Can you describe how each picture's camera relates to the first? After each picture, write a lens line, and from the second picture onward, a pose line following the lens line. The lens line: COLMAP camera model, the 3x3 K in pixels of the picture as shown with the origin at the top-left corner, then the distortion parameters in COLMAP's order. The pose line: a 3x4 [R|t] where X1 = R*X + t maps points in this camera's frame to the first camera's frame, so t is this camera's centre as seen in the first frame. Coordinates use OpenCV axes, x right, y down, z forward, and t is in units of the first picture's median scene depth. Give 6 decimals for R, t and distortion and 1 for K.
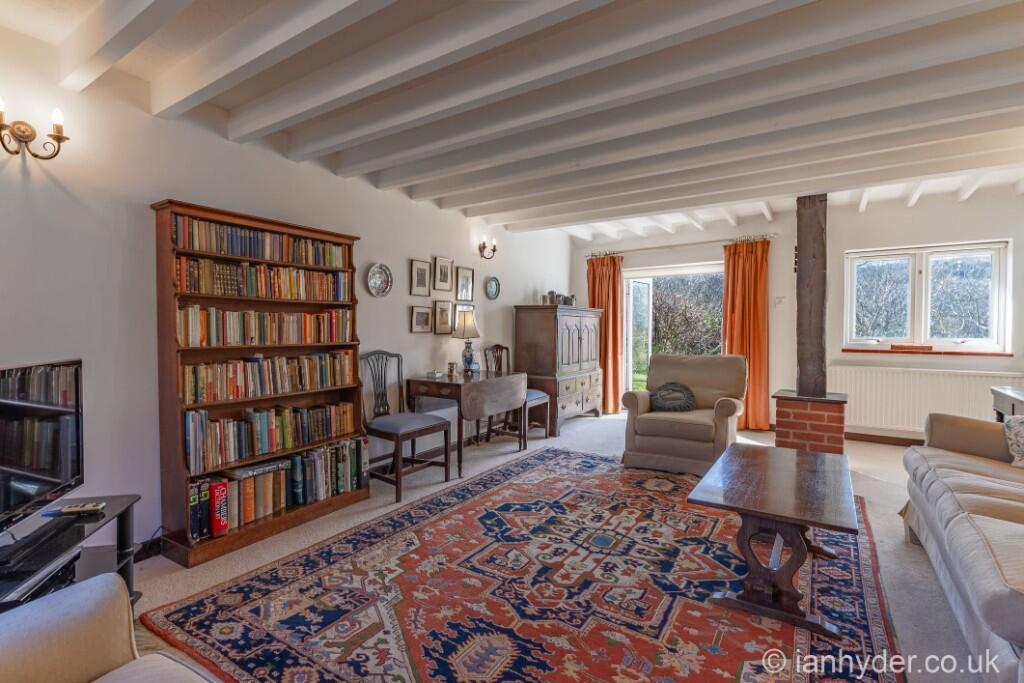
lens RADIAL K [[481.6, 0, 509.9], [0, 481.6, 337.3], [0, 0, 1]] dist [-0.003383, 0.000517]
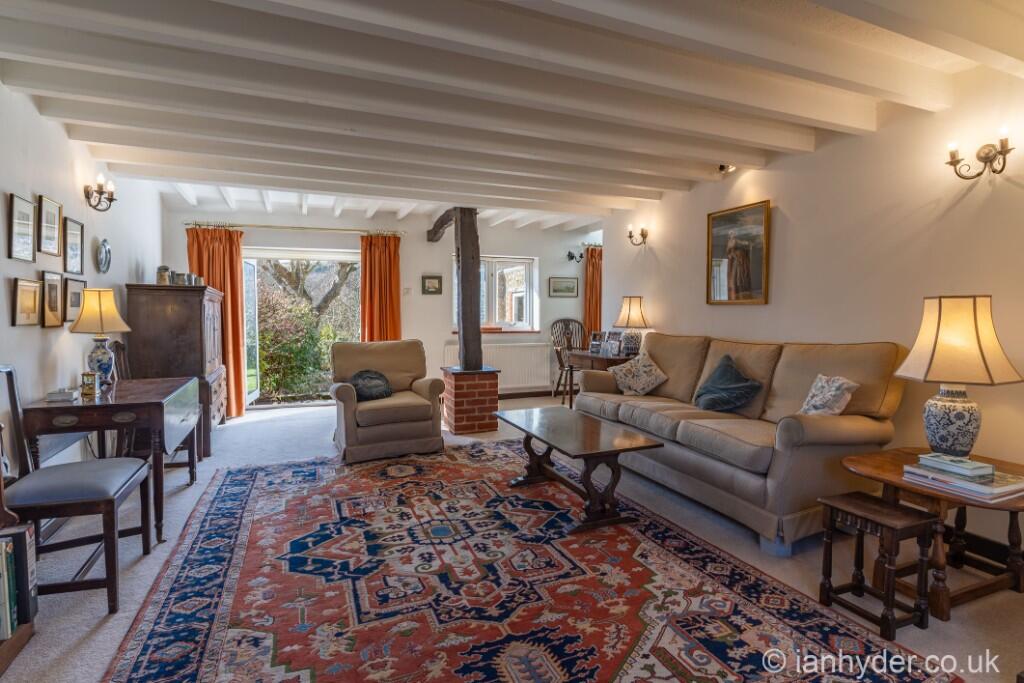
lens RADIAL K [[481.6, 0, 509.9], [0, 481.6, 337.3], [0, 0, 1]] dist [-0.003383, 0.000517]
pose [[0.562817, -0.041007, 0.825563, -0.464640], [0.018115, 0.999141, 0.037280, -0.009349], [-0.826383, -0.006027, 0.563077, 0.287318]]
